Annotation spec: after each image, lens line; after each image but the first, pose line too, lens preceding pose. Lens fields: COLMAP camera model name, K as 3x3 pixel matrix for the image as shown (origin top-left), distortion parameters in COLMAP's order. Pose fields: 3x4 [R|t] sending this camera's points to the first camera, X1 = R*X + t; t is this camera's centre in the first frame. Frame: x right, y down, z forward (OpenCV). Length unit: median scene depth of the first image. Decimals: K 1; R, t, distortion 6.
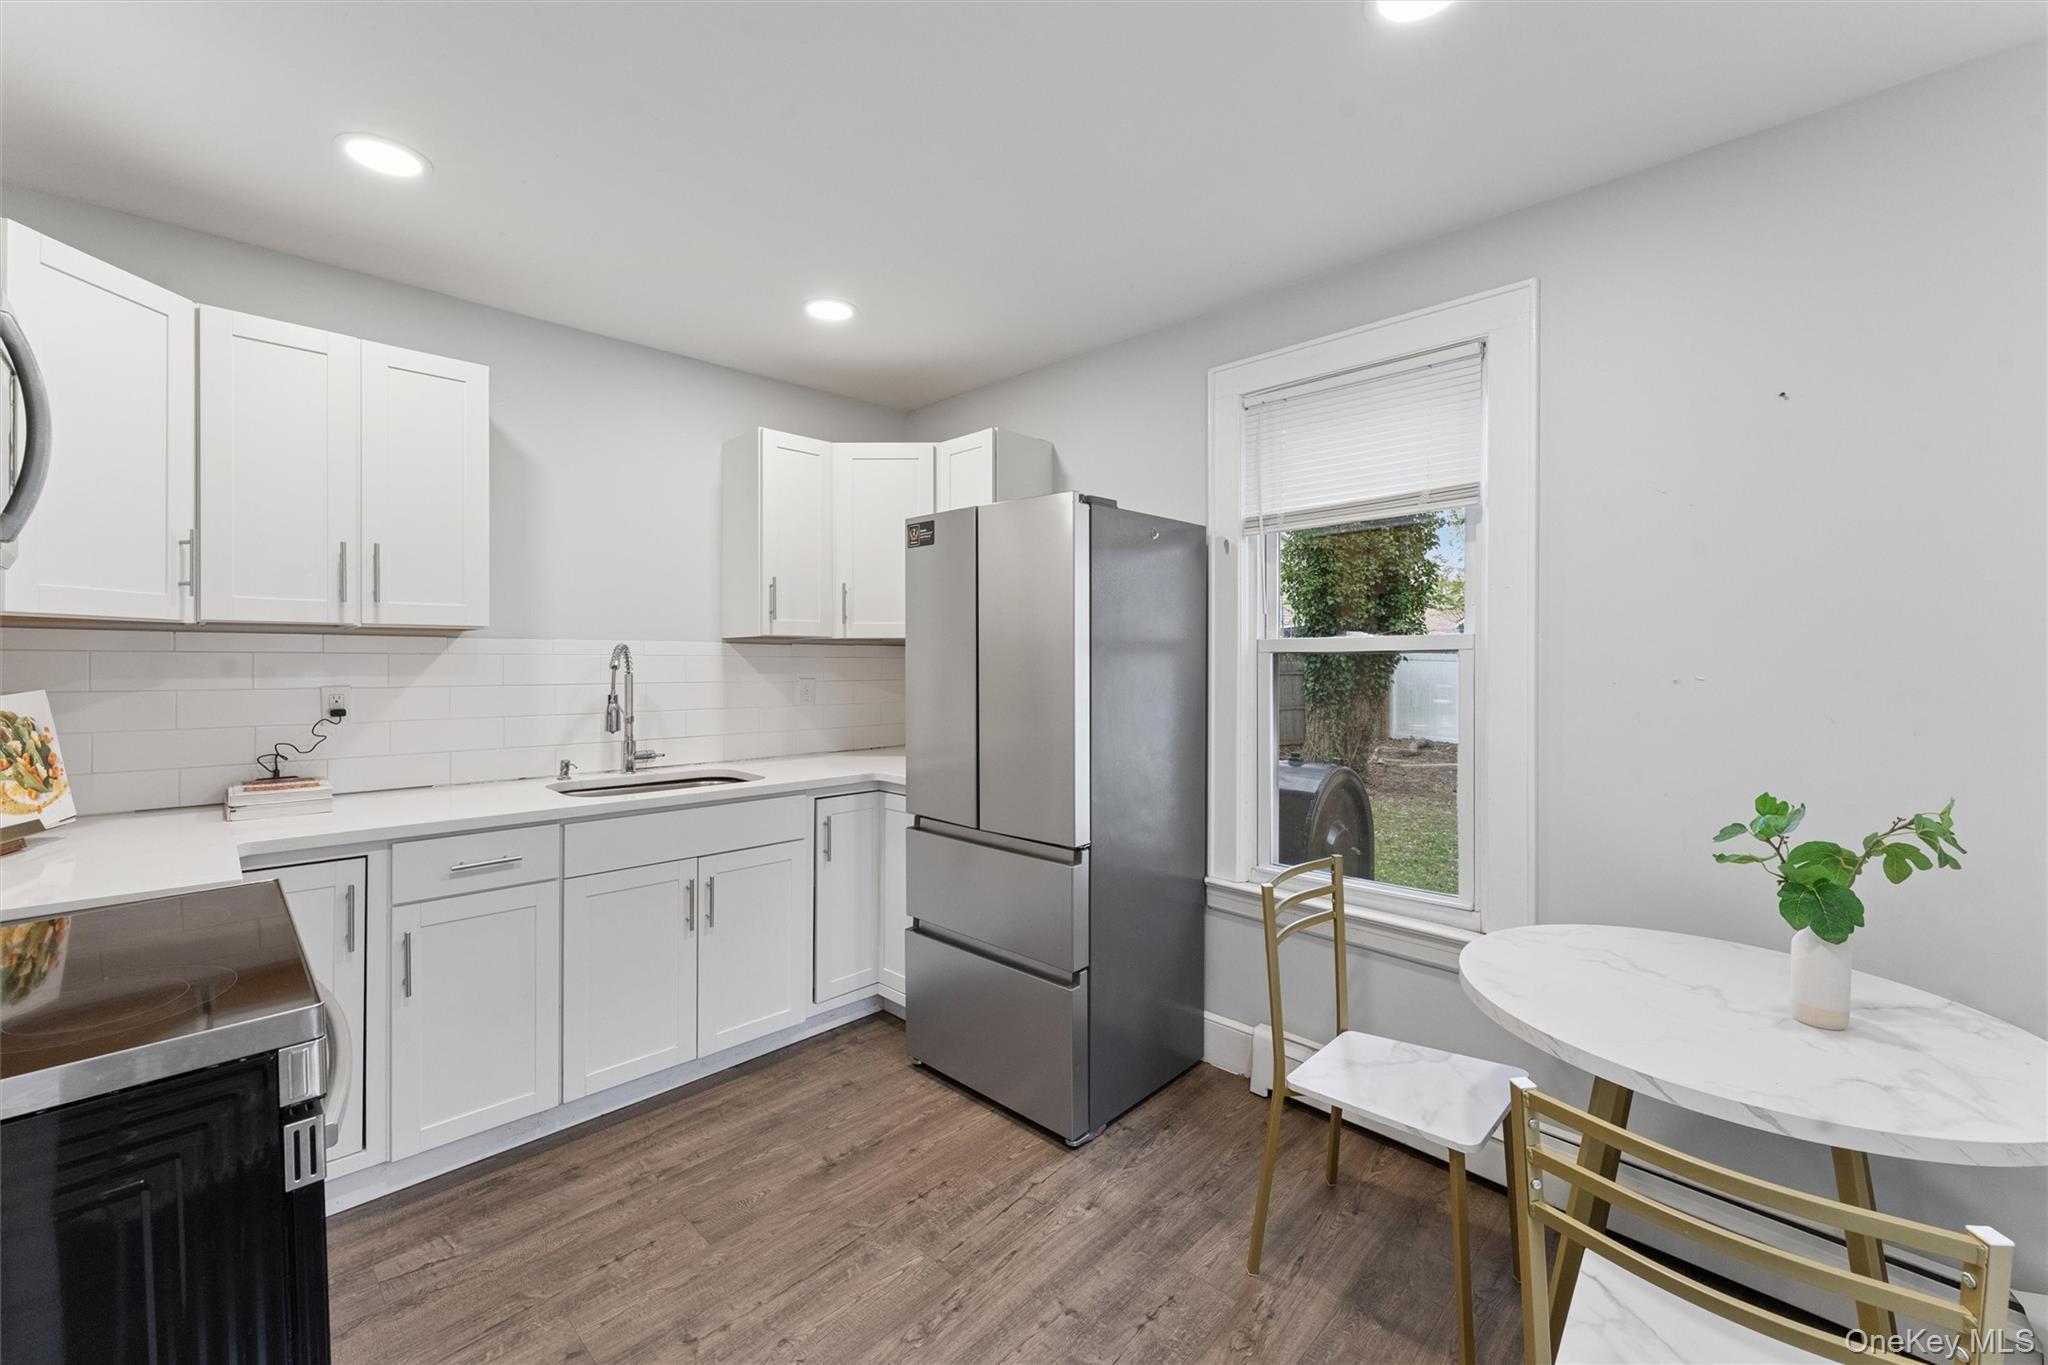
lens RADIAL K [[819.7, 0, 1023.7], [0, 819.7, 654.8], [0, 0, 1]] dist [0.000588, -0.000014]
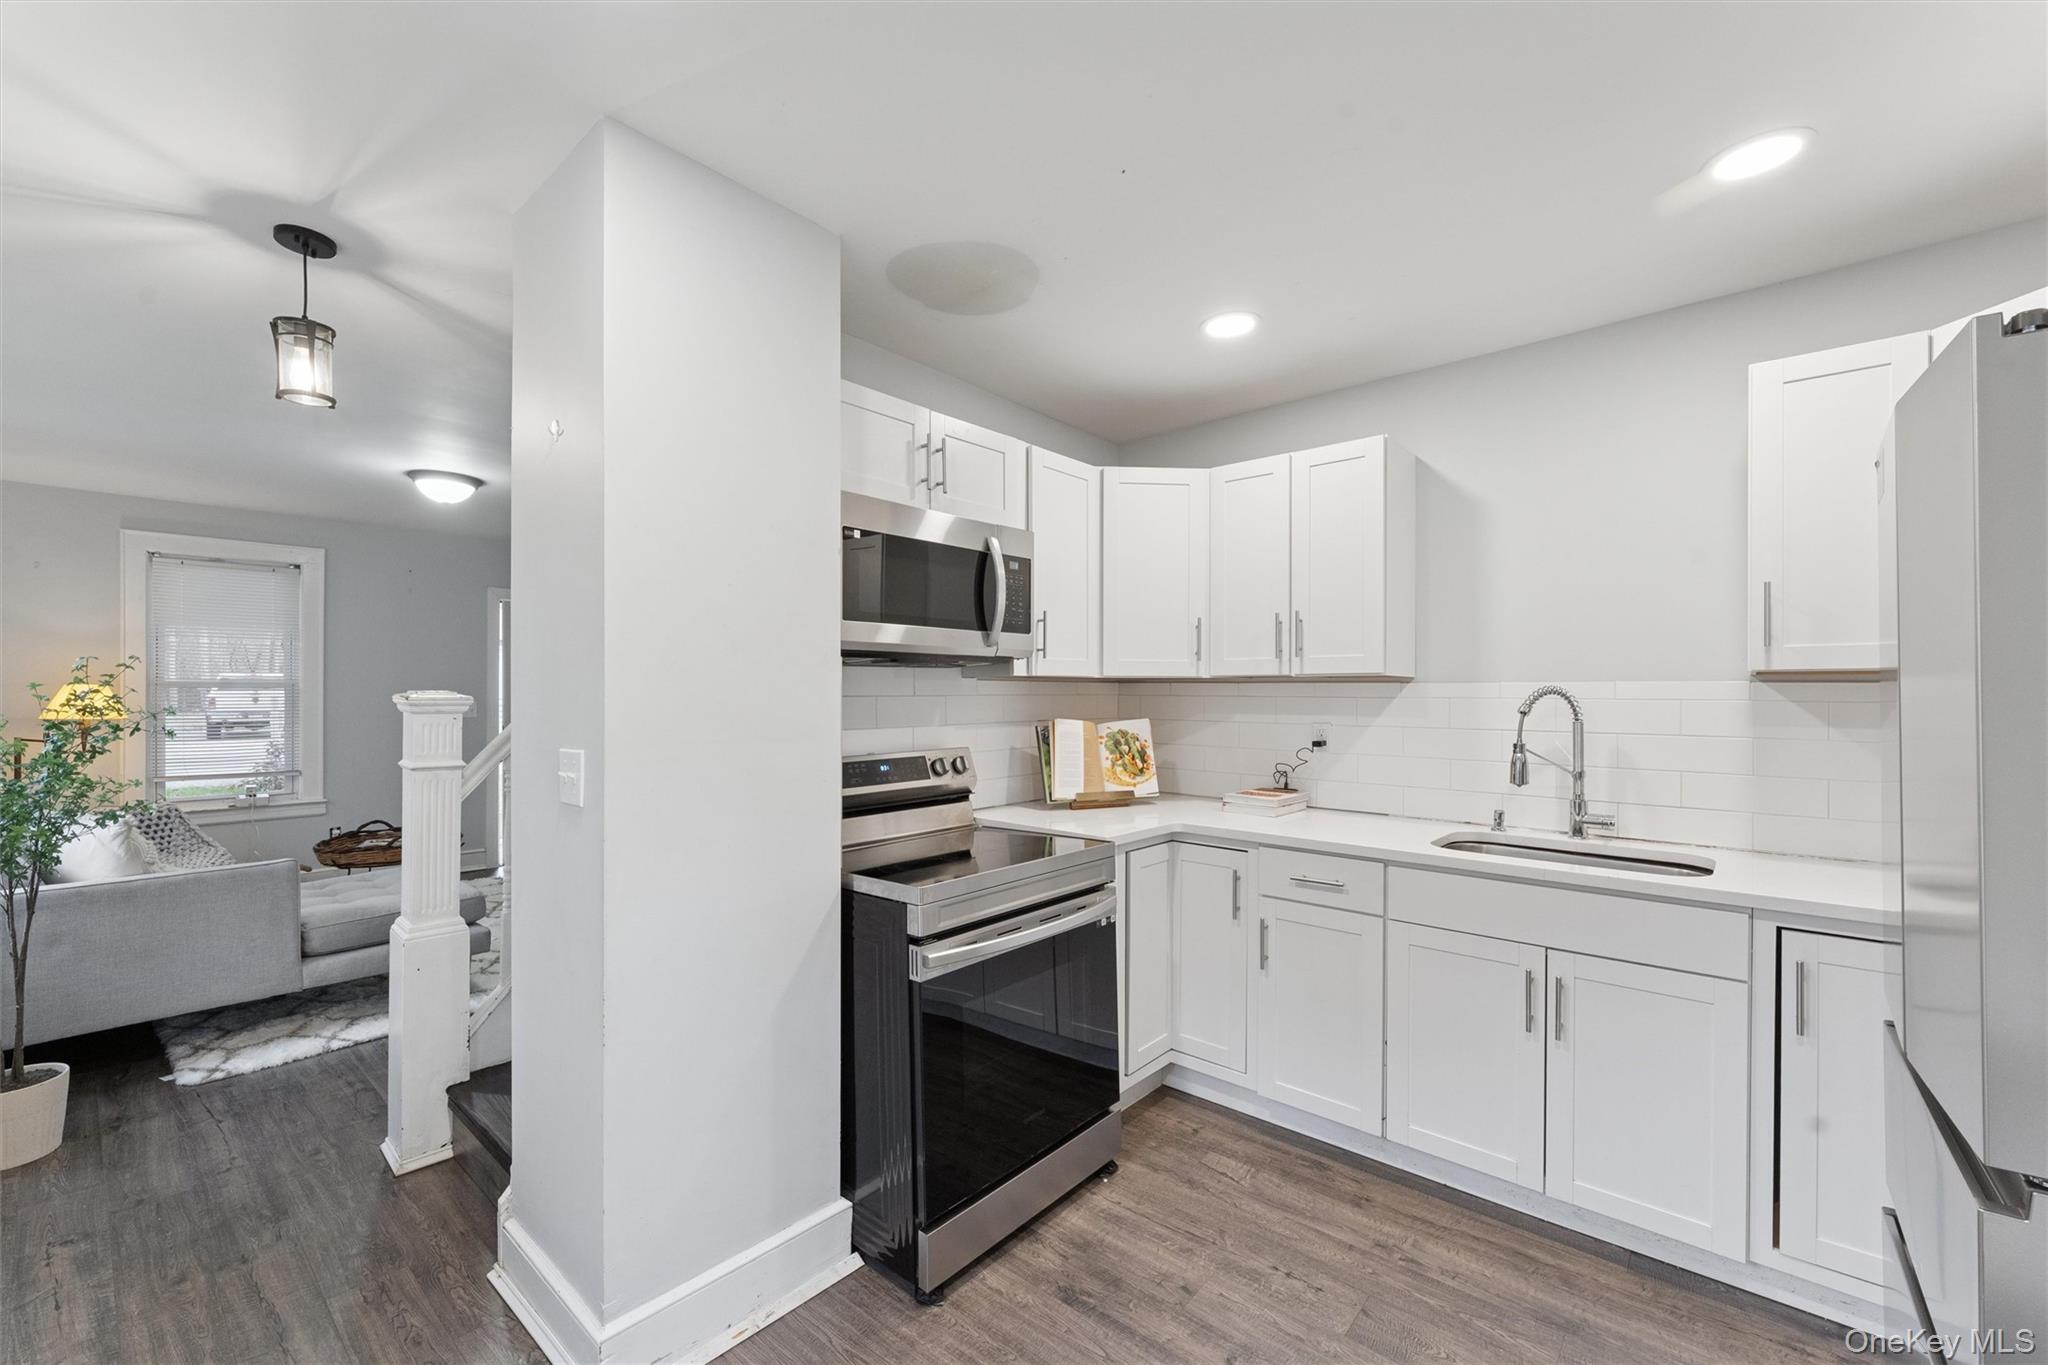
lens RADIAL K [[833.4, 0, 1006.0], [0, 833.4, 686.8], [0, 0, 1]] dist [0.000582, -0.000022]
pose [[0.058167, -0.012166, -0.998233, 0.490941], [0.000699, 0.999926, -0.012146, -0.003157], [0.998307, 0.000008, 0.058171, 0.505328]]
